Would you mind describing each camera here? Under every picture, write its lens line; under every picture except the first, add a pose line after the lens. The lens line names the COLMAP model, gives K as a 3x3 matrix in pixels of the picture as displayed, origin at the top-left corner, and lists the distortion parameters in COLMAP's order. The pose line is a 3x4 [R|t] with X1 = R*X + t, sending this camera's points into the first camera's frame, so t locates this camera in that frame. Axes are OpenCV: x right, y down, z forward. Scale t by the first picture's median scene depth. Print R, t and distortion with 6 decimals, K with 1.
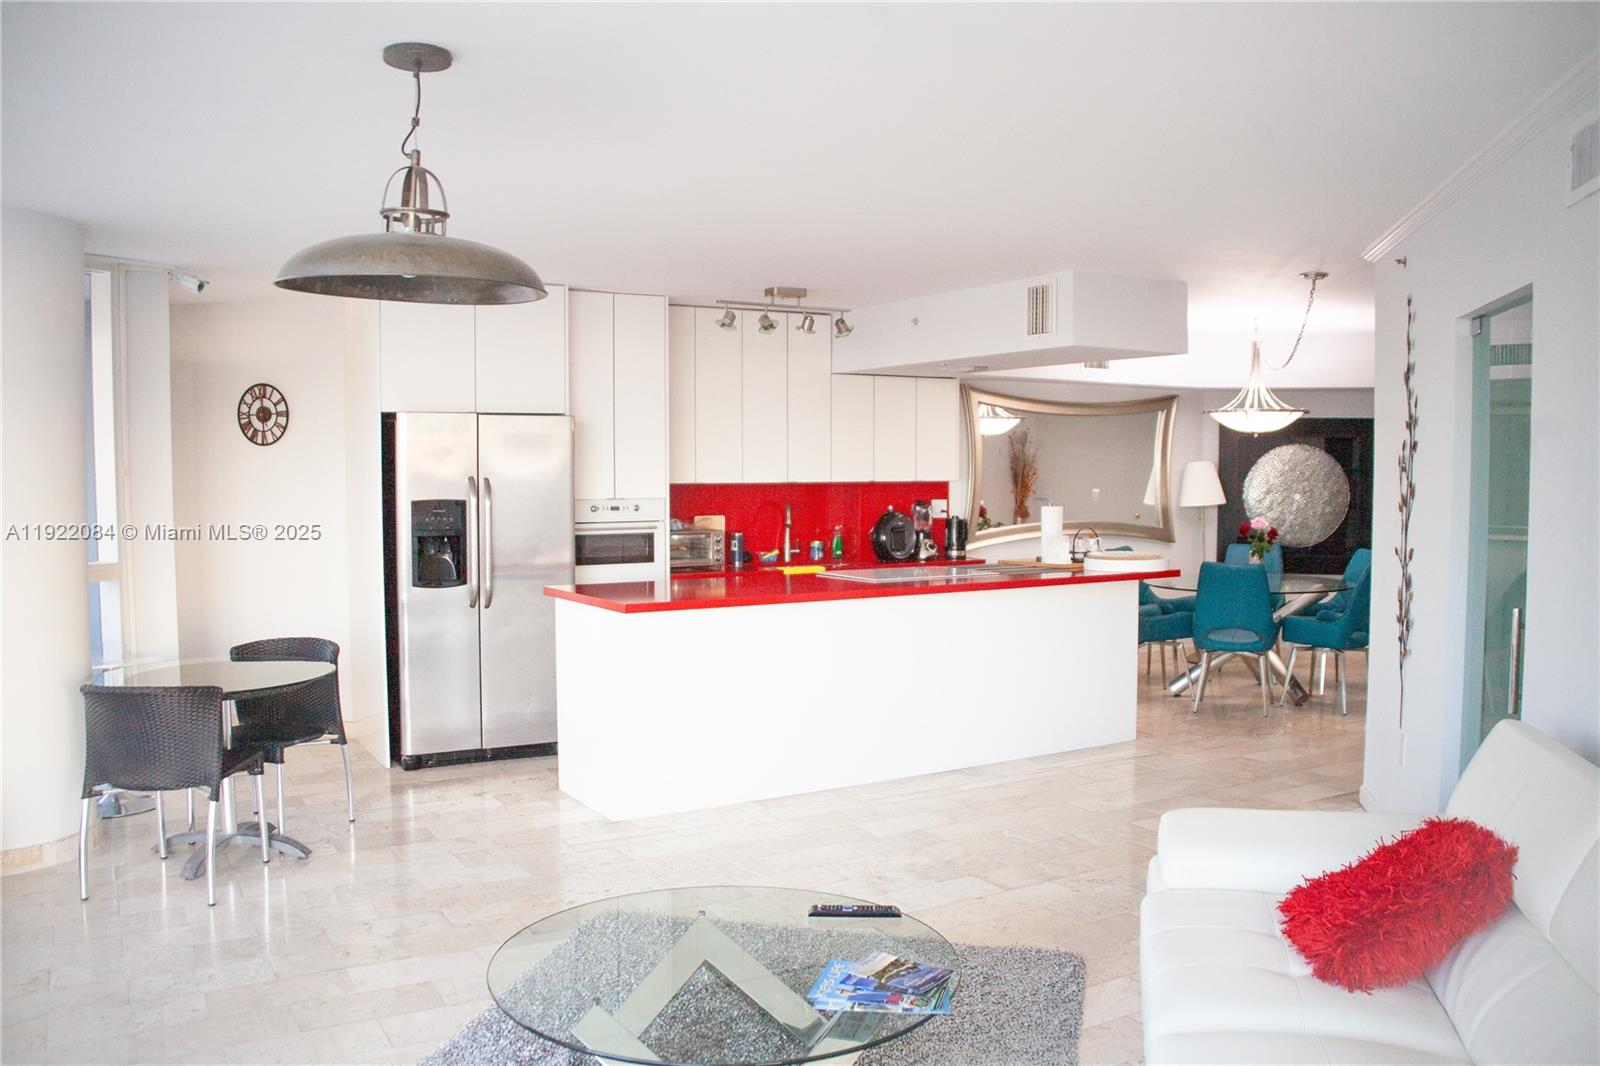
lens RADIAL K [[1263.4, 0, 783.3], [0, 1263.4, 537.0], [0, 0, 1]] dist [-0.146483, 0.085573]
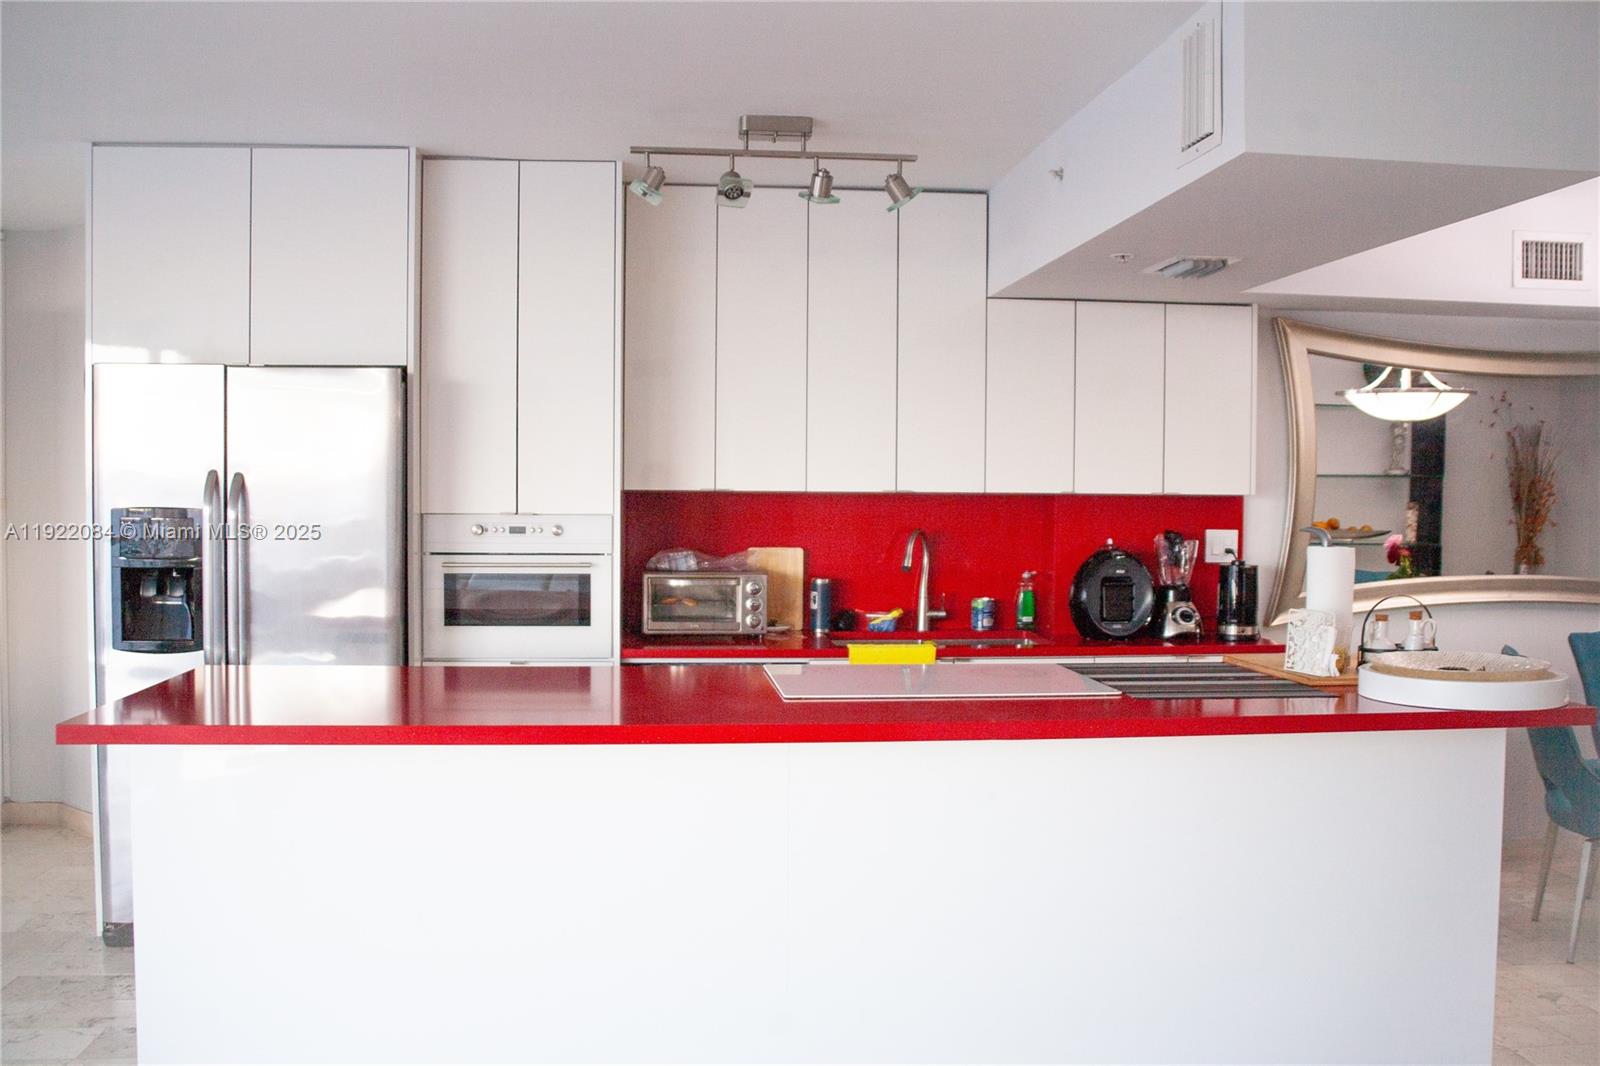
lens RADIAL K [[1388.1, 0, 821.3], [0, 1388.1, 530.0], [0, 0, 1]] dist [-0.150540, 0.097523]
pose [[0.916605, 0.023487, -0.399104, 0.210575], [-0.033344, 0.999286, -0.017772, -0.013698], [0.398402, 0.029597, 0.916733, 0.404611]]
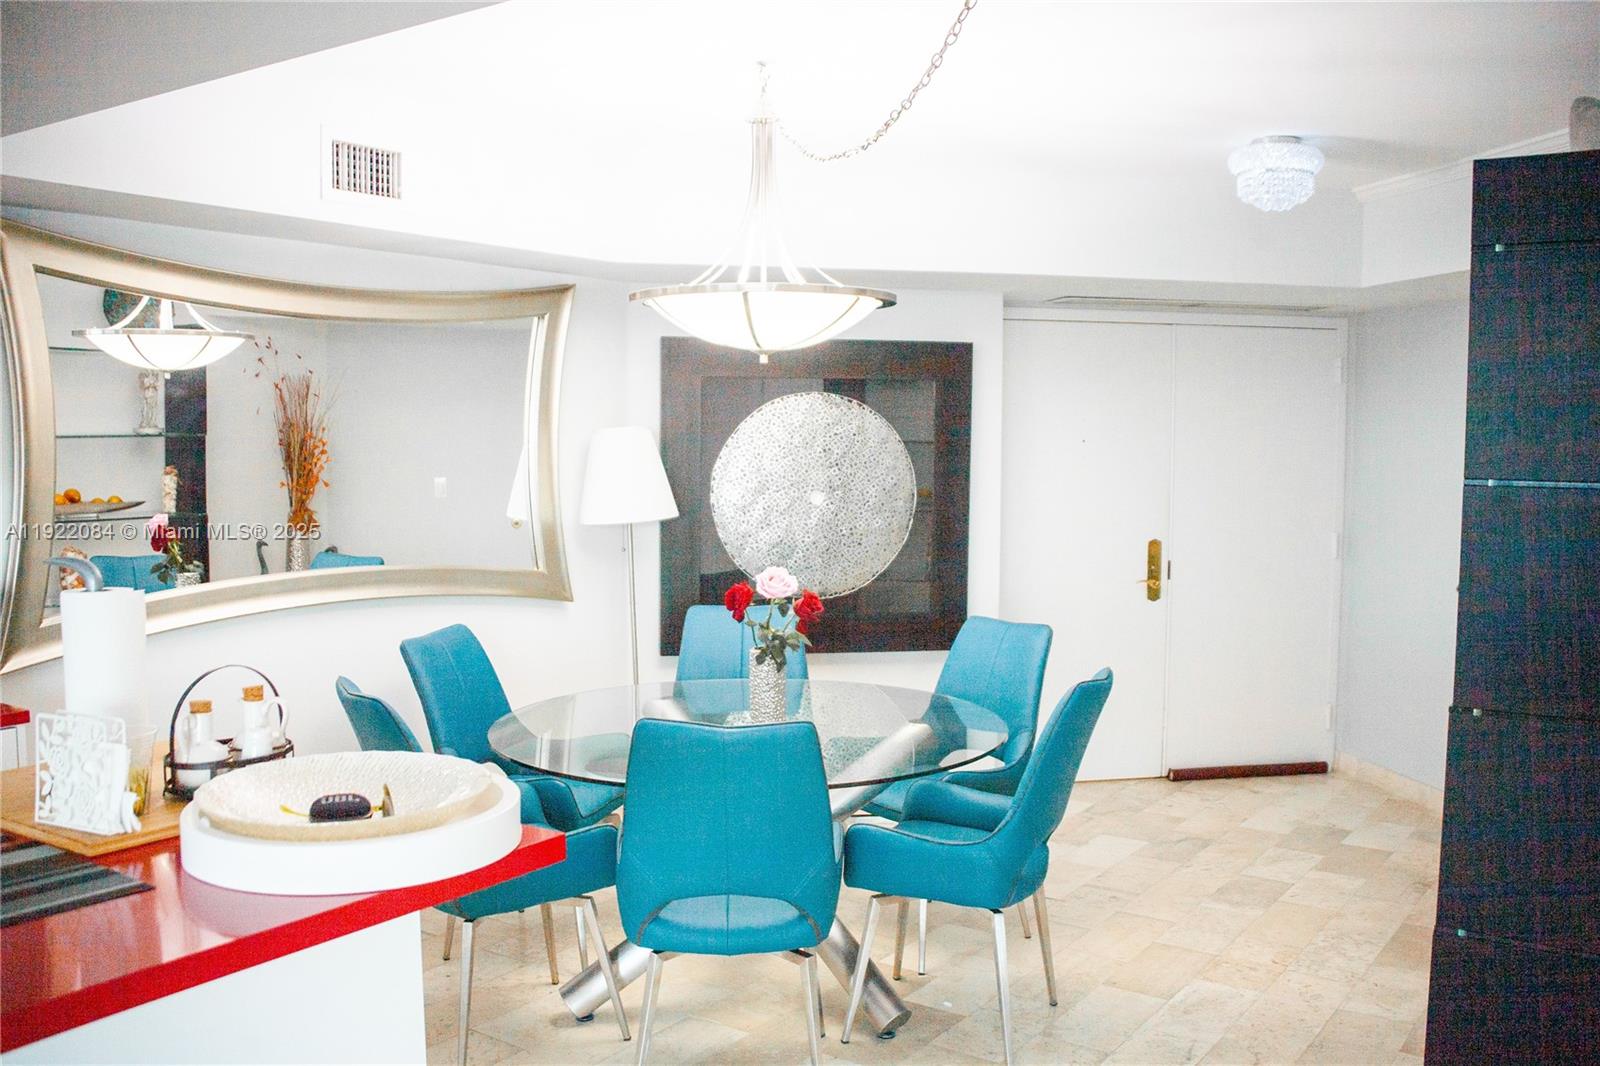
lens RADIAL K [[1388.1, 0, 821.3], [0, 1388.1, 530.0], [0, 0, 1]] dist [-0.150540, 0.097523]
pose [[0.892998, -0.028511, 0.449156, 0.194414], [0.023235, 0.999581, 0.017256, -0.033999], [-0.449460, -0.004974, 0.893287, 0.582389]]
